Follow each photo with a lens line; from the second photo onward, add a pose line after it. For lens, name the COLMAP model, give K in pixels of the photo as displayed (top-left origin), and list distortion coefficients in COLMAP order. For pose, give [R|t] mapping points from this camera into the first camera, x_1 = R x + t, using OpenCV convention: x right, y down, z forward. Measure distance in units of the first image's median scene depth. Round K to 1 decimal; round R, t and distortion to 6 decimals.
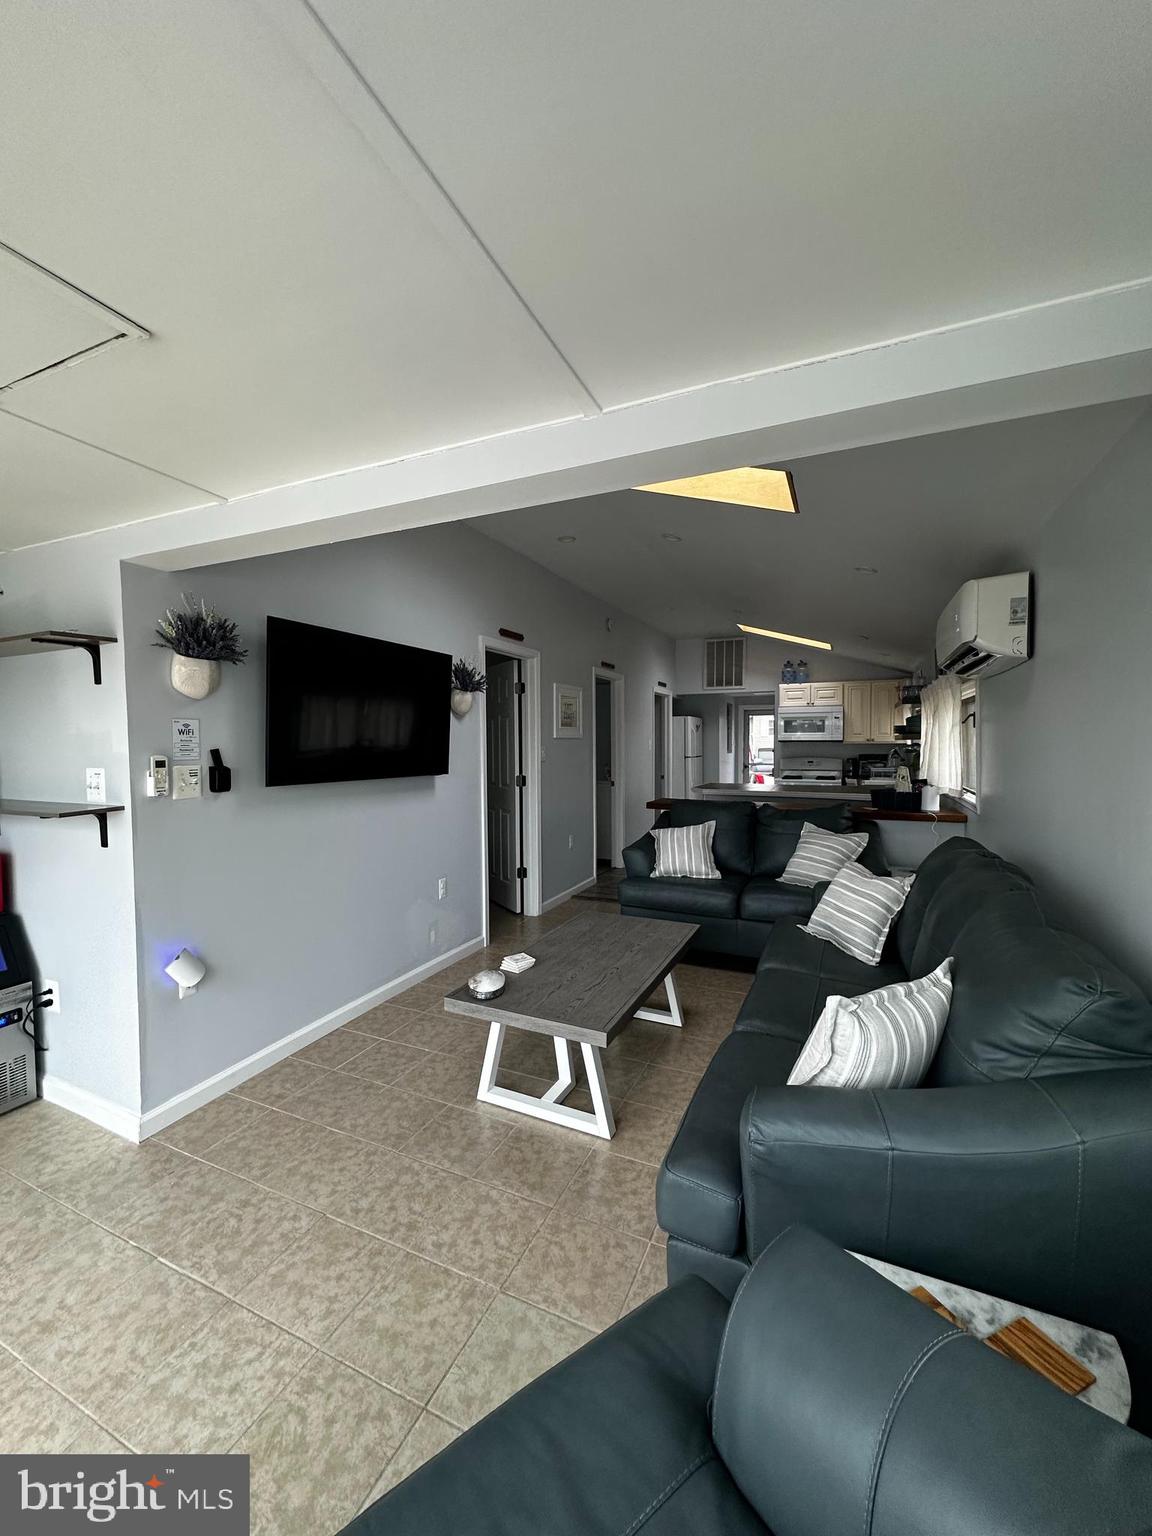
lens RADIAL K [[612.5, 0, 574.4], [0, 612.5, 769.0], [0, 0, 1]] dist [-0.004522, 0.001093]
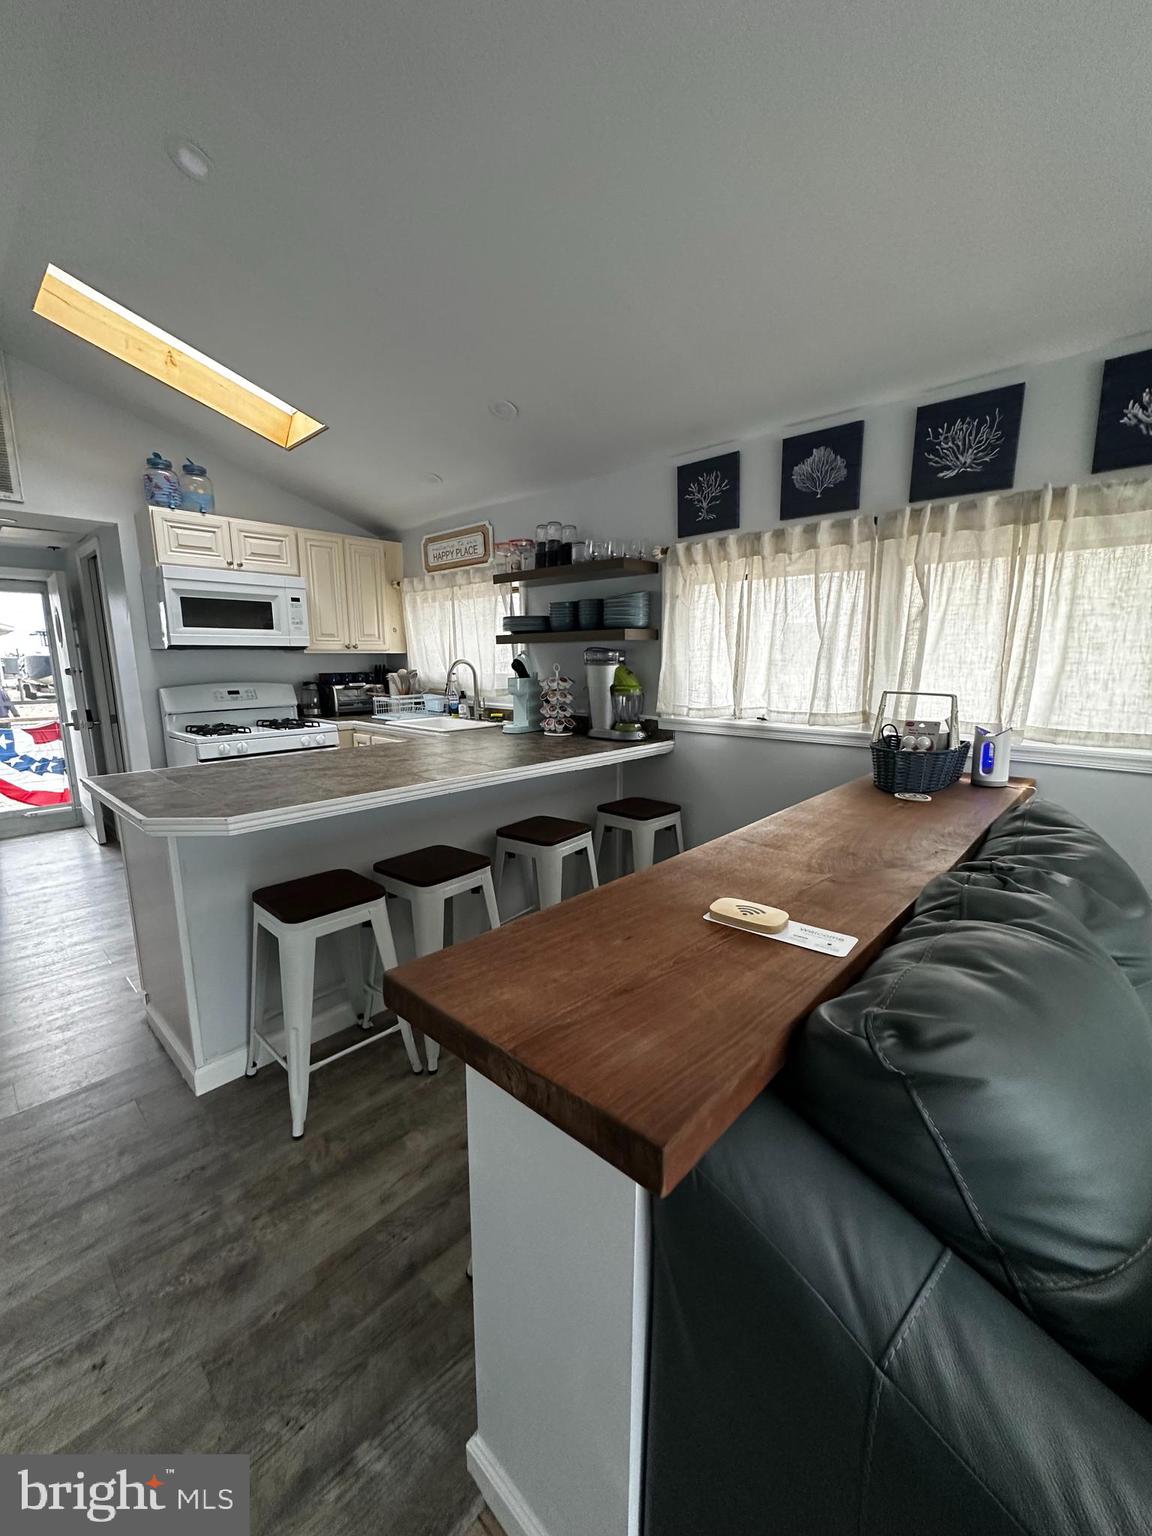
lens RADIAL K [[612.5, 0, 575.3], [0, 612.5, 766.8], [0, 0, 1]] dist [-0.004522, 0.001093]
pose [[0.315939, -0.164947, 0.934331, 0.042239], [0.046580, 0.986281, 0.158367, -0.051644], [-0.947636, -0.006514, 0.319288, 1.747176]]
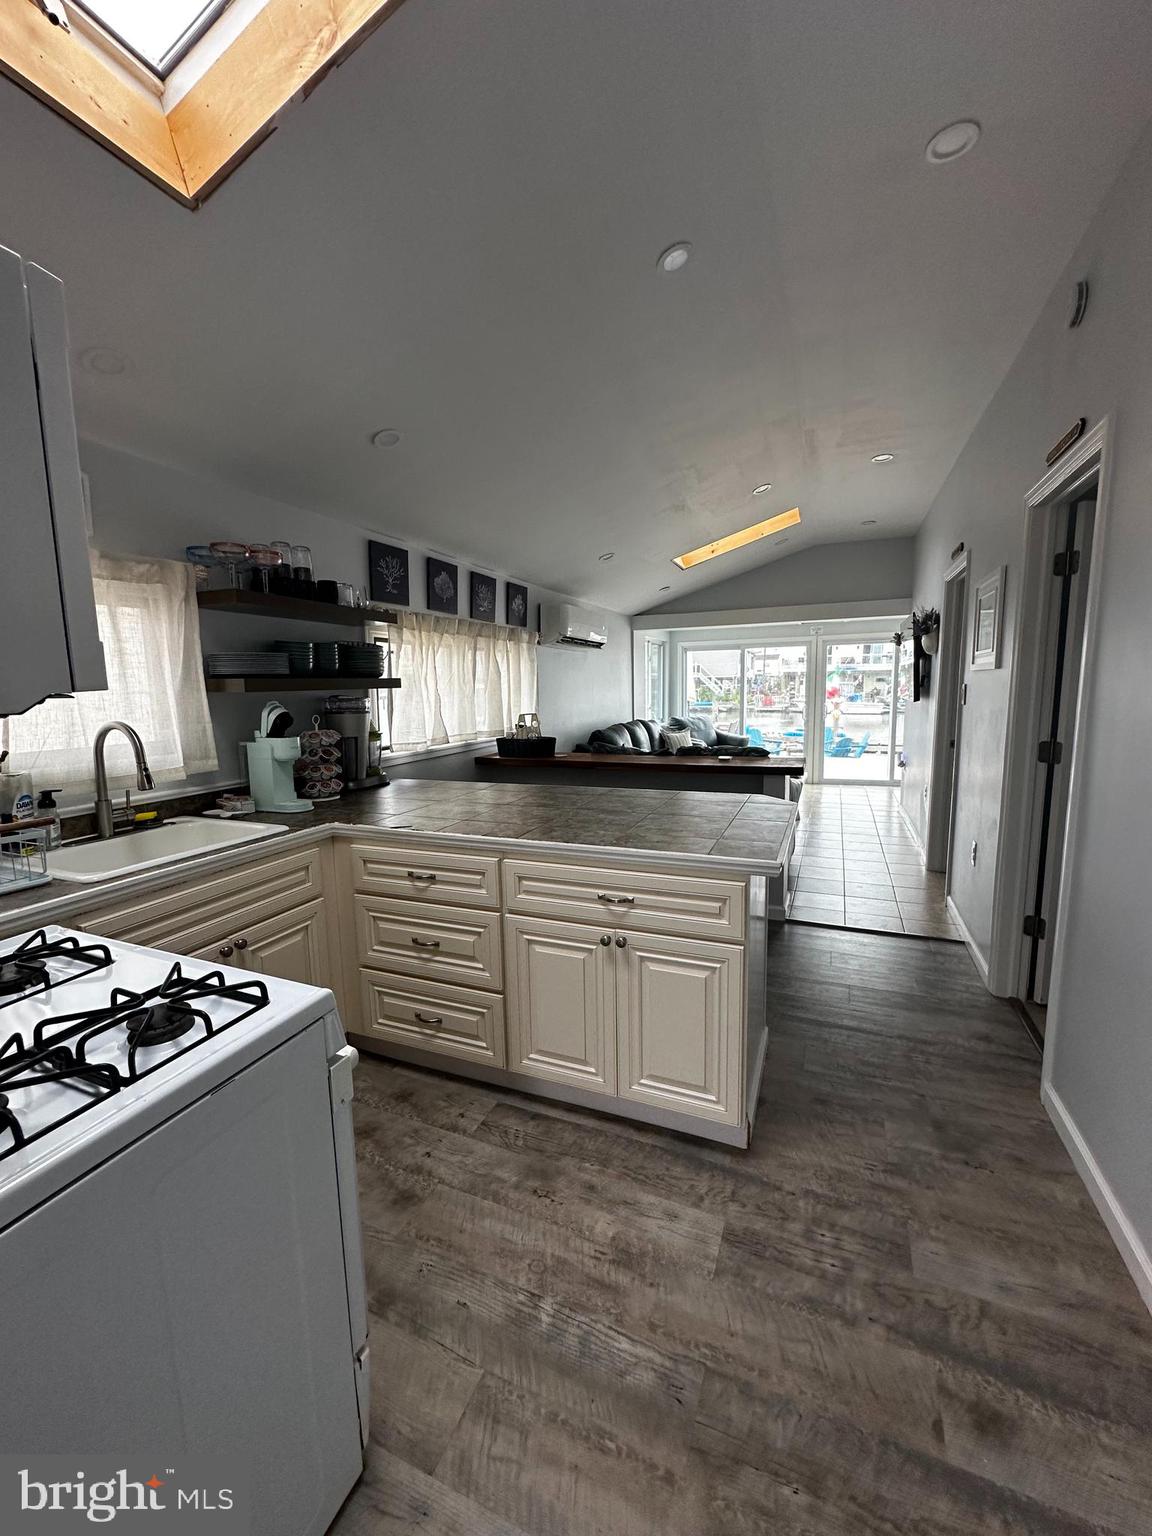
lens RADIAL K [[612.5, 0, 576.2], [0, 612.5, 766.5], [0, 0, 1]] dist [-0.004522, 0.001093]
pose [[-0.999080, 0.028621, -0.031935, 0.783401], [0.022540, 0.983999, 0.176742, -0.145252], [0.036483, 0.175860, -0.983739, 3.155224]]
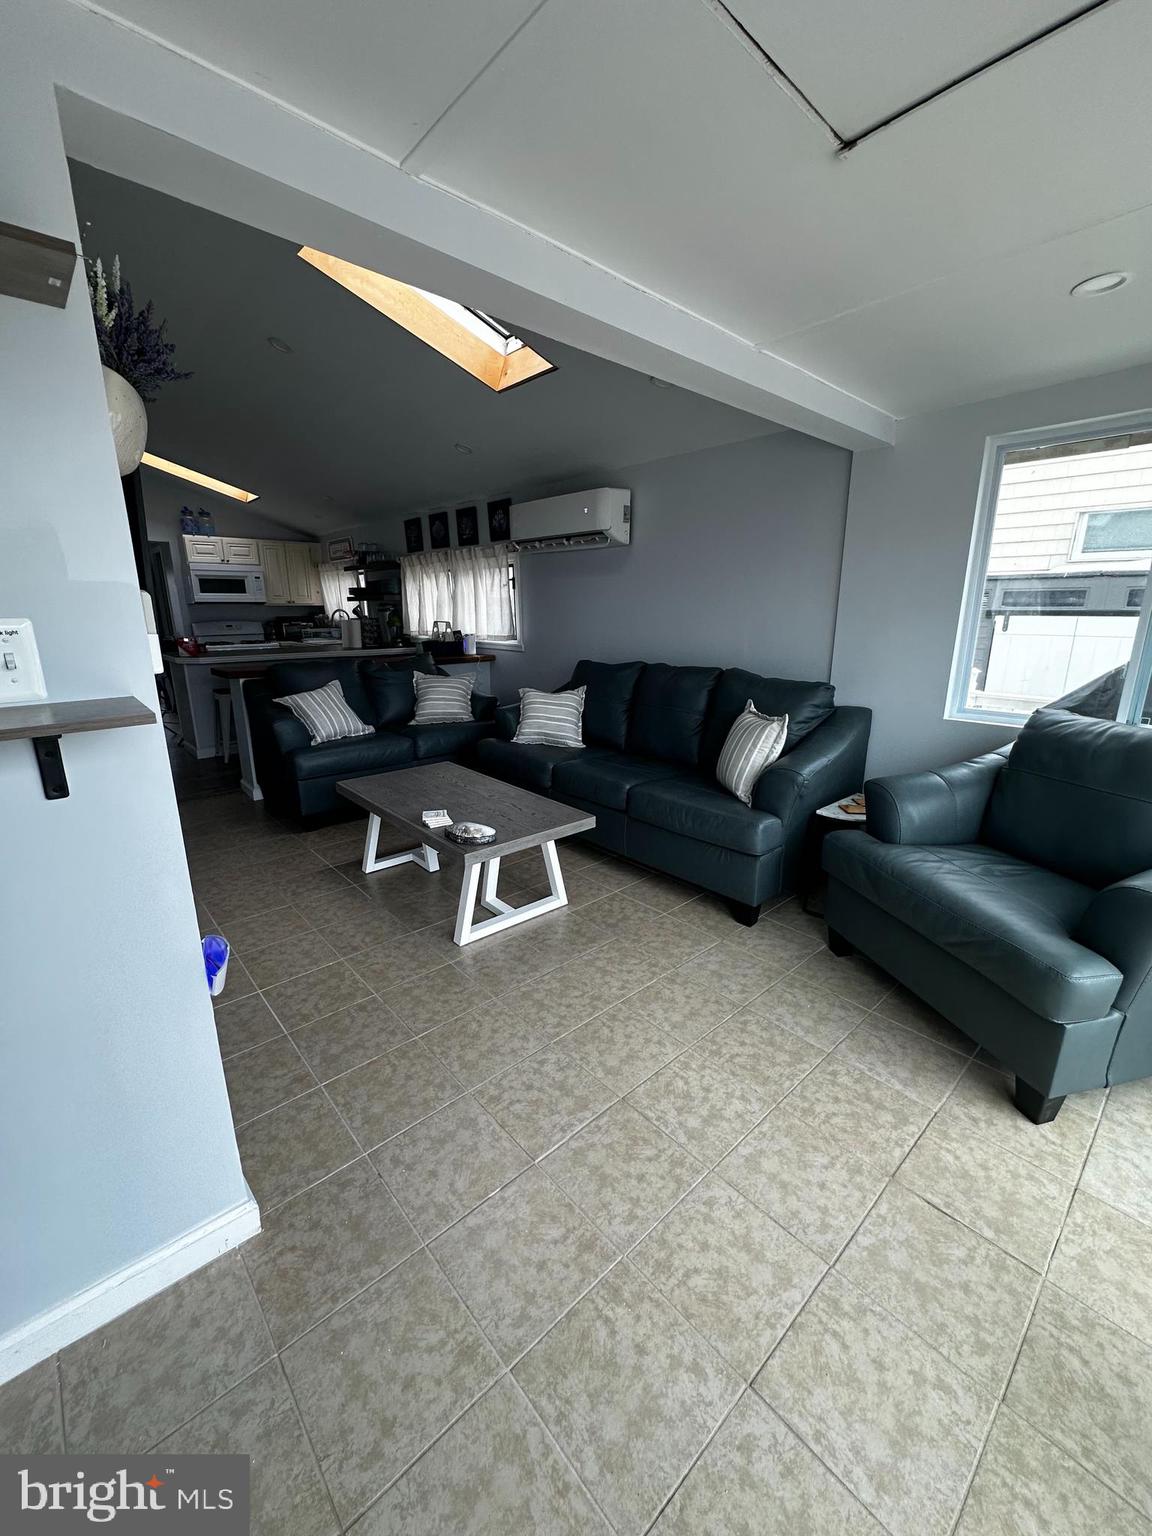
lens RADIAL K [[612.5, 0, 576.6], [0, 612.5, 769.7], [0, 0, 1]] dist [-0.004522, 0.001093]
pose [[0.392804, -0.231075, 0.890118, -0.847123], [0.042047, 0.971417, 0.233625, 0.016914], [-0.918661, -0.054342, 0.391292, 0.395346]]
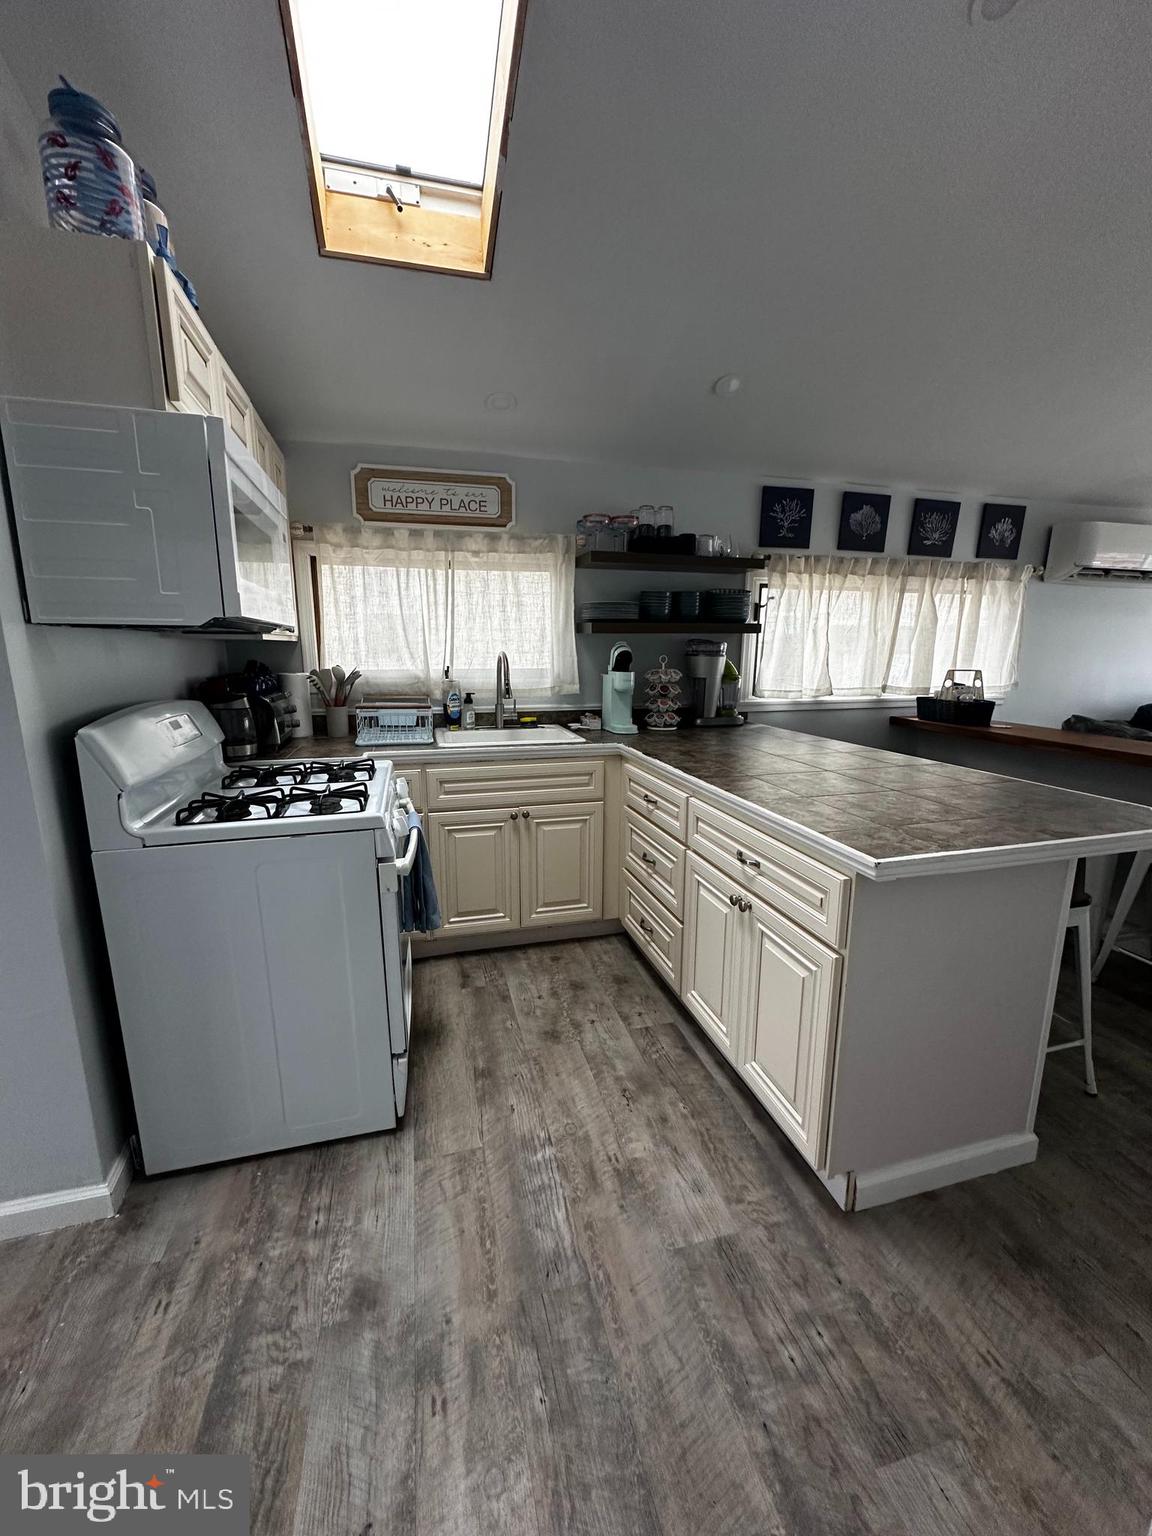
lens RADIAL K [[612.5, 0, 575.3], [0, 612.5, 767.4], [0, 0, 1]] dist [-0.004522, 0.001093]
pose [[-0.638220, -0.144801, 0.756113, 0.383822], [0.037558, 0.975126, 0.218446, -0.114147], [-0.768937, 0.167815, -0.616907, 3.020138]]
